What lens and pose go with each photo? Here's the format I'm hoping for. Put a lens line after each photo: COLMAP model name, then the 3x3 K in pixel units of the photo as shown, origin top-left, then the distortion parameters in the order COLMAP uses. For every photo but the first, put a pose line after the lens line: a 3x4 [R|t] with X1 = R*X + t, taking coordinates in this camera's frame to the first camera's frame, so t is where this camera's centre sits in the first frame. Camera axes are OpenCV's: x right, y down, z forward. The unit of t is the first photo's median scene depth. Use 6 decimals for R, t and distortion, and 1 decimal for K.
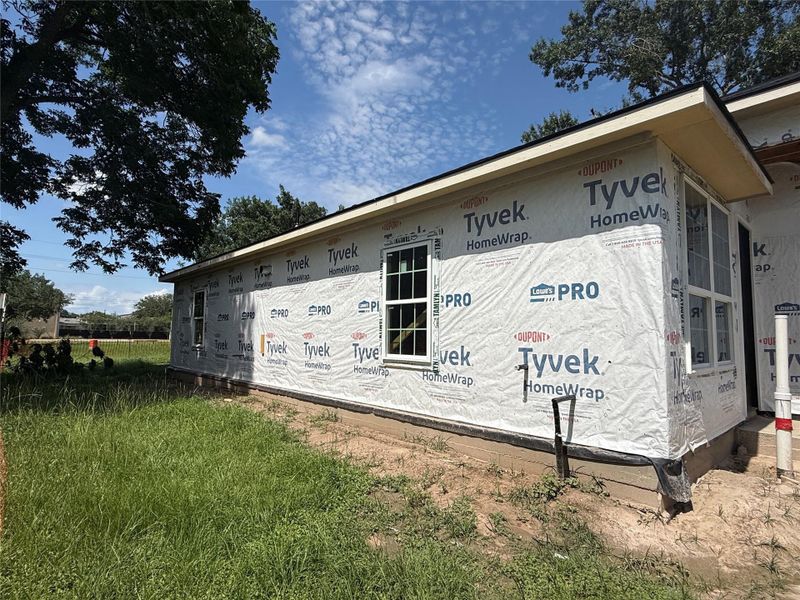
lens RADIAL K [[411.0, 0, 415.4], [0, 411.0, 304.7], [0, 0, 1]] dist [0.002141, -0.001035]
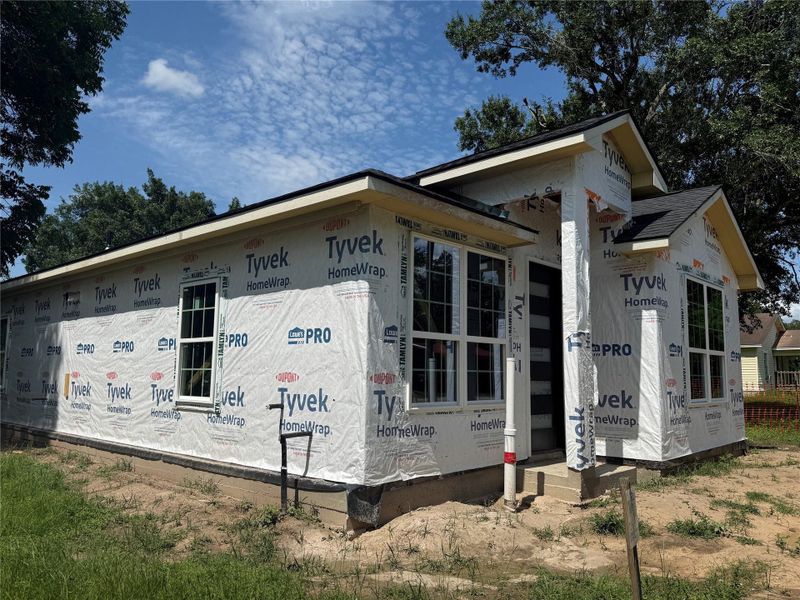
lens RADIAL K [[598.1, 0, 397.8], [0, 598.1, 301.7], [0, 0, 1]] dist [0.133756, -0.209975]
pose [[0.999012, 0.008869, 0.043547, 0.388085], [-0.006980, 0.999036, -0.043344, -0.039812], [-0.043889, 0.042997, 0.998111, -0.439720]]
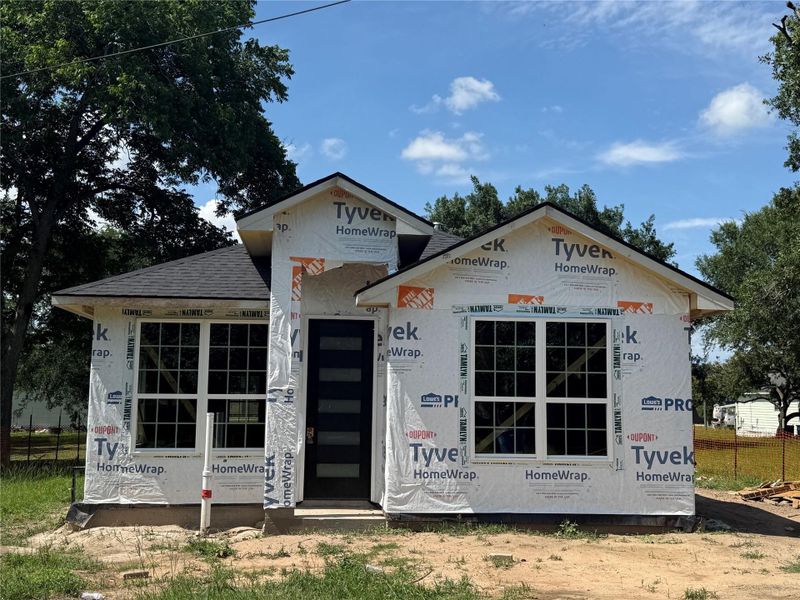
lens RADIAL K [[948.4, 0, 400.0], [0, 948.4, 300.0], [0, 0, 1]] dist [0.200207, -0.519940]
pose [[0.765330, -0.071367, -0.639670, 2.574000], [0.043942, 0.997308, -0.058695, -0.099897], [0.642137, 0.016813, 0.766406, -0.747695]]
